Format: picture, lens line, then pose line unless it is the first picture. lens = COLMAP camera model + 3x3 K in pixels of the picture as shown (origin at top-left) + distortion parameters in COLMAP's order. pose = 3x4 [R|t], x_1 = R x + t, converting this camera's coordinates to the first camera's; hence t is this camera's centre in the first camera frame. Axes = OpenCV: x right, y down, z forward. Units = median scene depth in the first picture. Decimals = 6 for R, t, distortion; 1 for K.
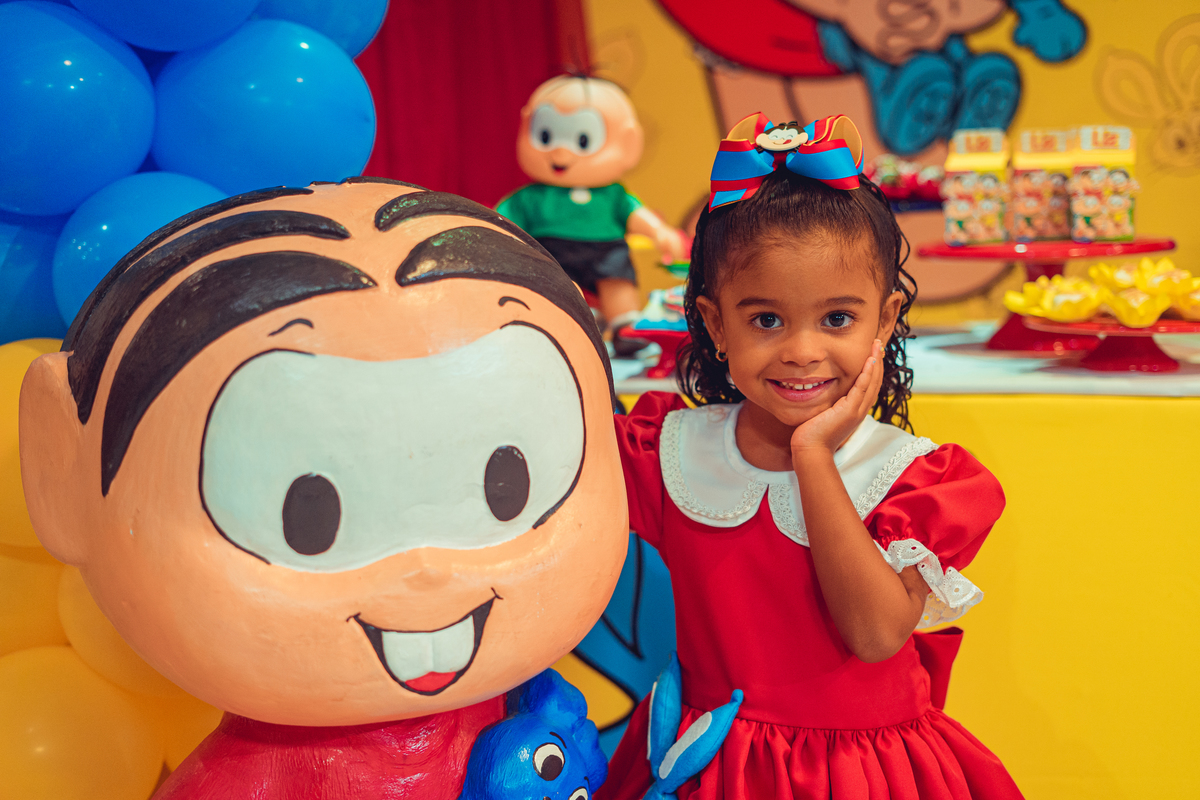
lens RADIAL K [[1802.3, 0, 600.0], [0, 1802.3, 400.0], [0, 0, 1]] dist [-0.053162, -0.002914]
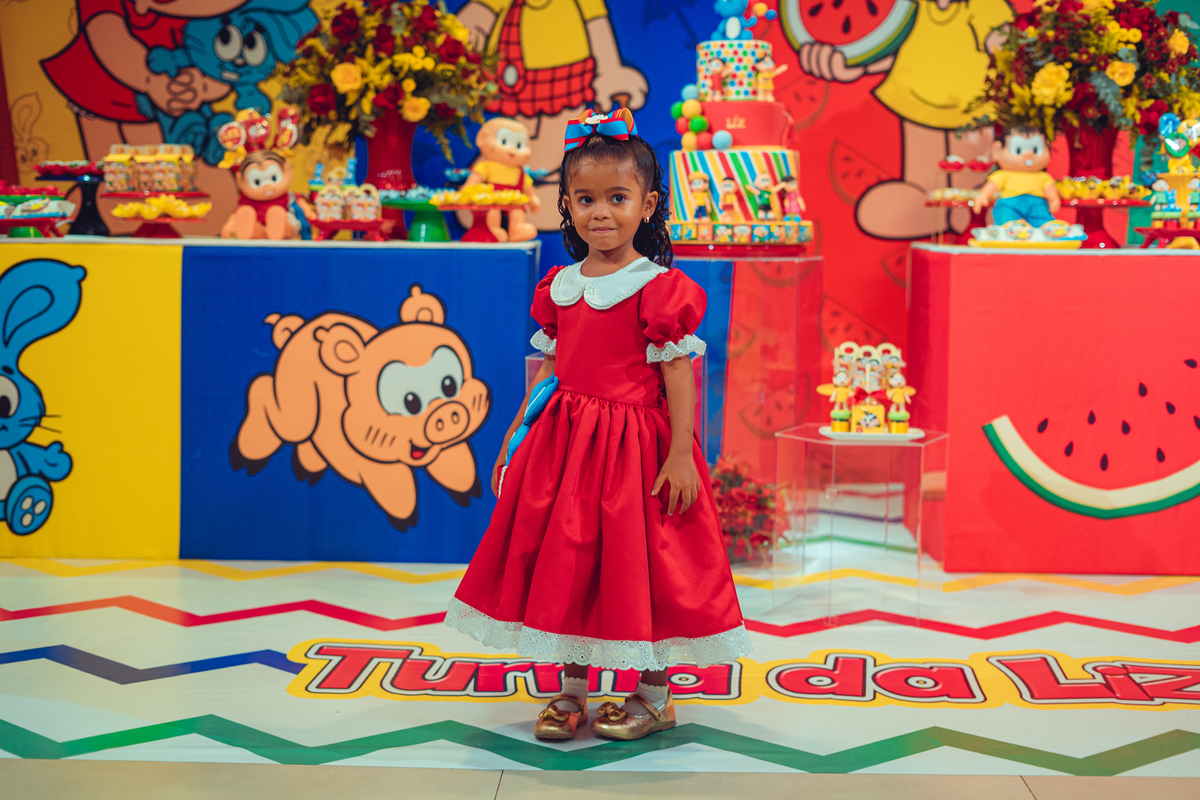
lens RADIAL K [[1764.7, 0, 602.9], [0, 1764.7, 401.4], [0, 0, 1]] dist [-0.022822, 0.025481]
pose [[0.981765, 0.012458, 0.189689, 0.644136], [-0.007813, 0.999651, -0.025216, 0.393947], [-0.189937, 0.023274, 0.981520, -2.270244]]
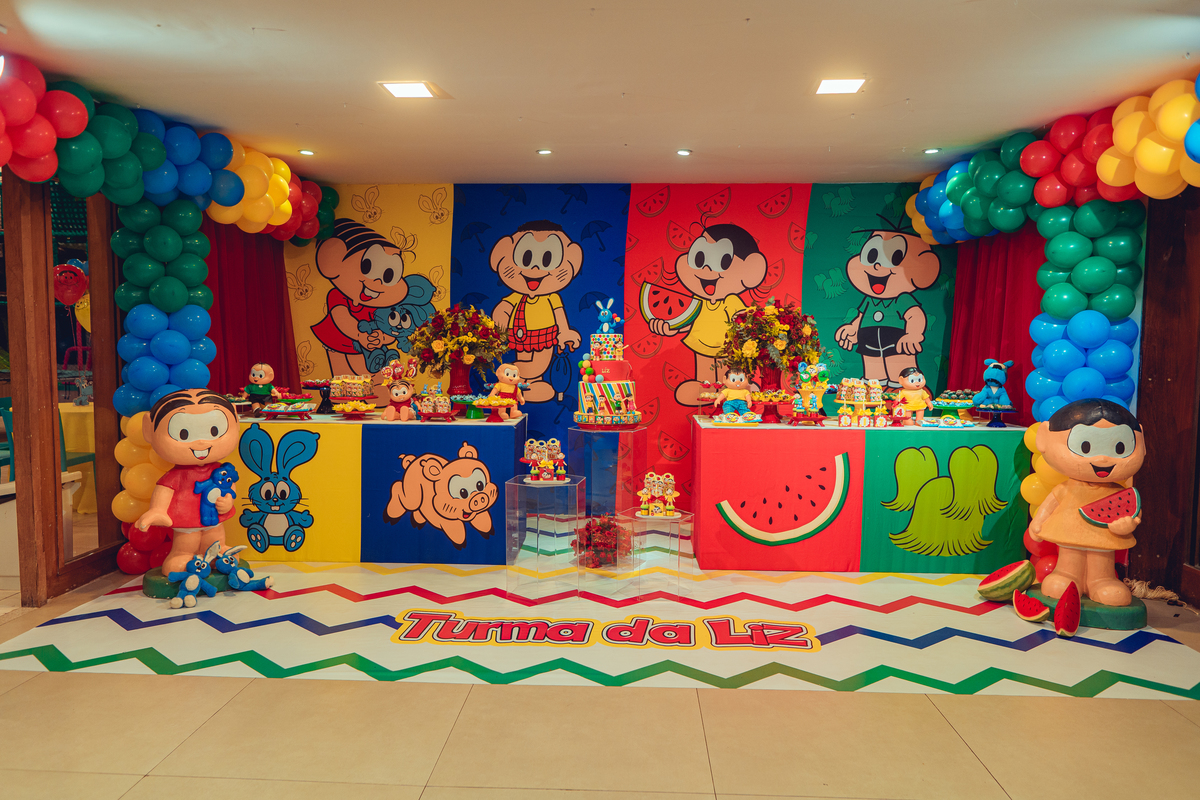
lens RADIAL K [[834.6, 0, 598.0], [0, 834.6, 404.7], [0, 0, 1]] dist [0.003650, 0.000563]
pose [[0.984315, 0.017330, 0.175569, 0.869793], [-0.007578, 0.998399, -0.056061, 0.114989], [-0.176260, 0.053852, 0.982870, -2.570975]]
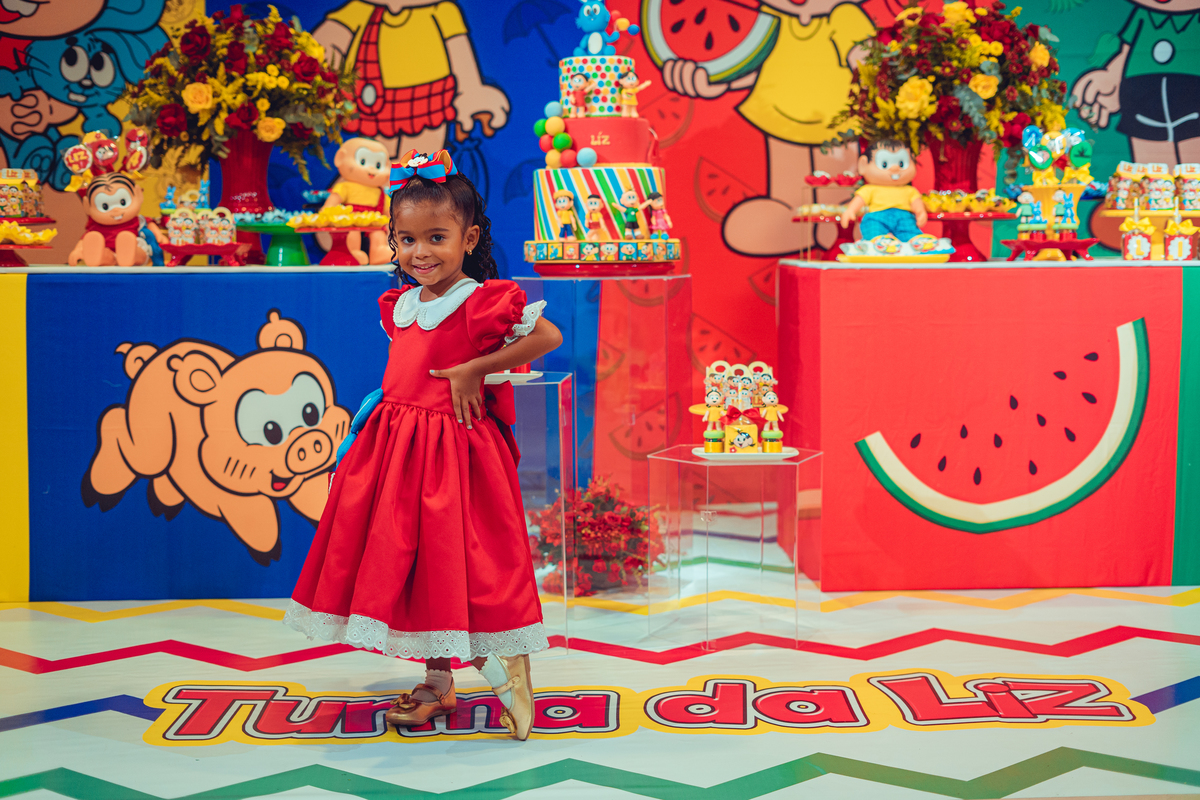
lens RADIAL K [[1764.7, 0, 602.9], [0, 1764.7, 401.4], [0, 0, 1]] dist [-0.022822, 0.025481]
pose [[0.964964, -0.005648, 0.262320, 0.661521], [0.016063, 0.999165, -0.037576, 0.389644], [-0.261888, 0.040473, 0.964249, -2.190004]]
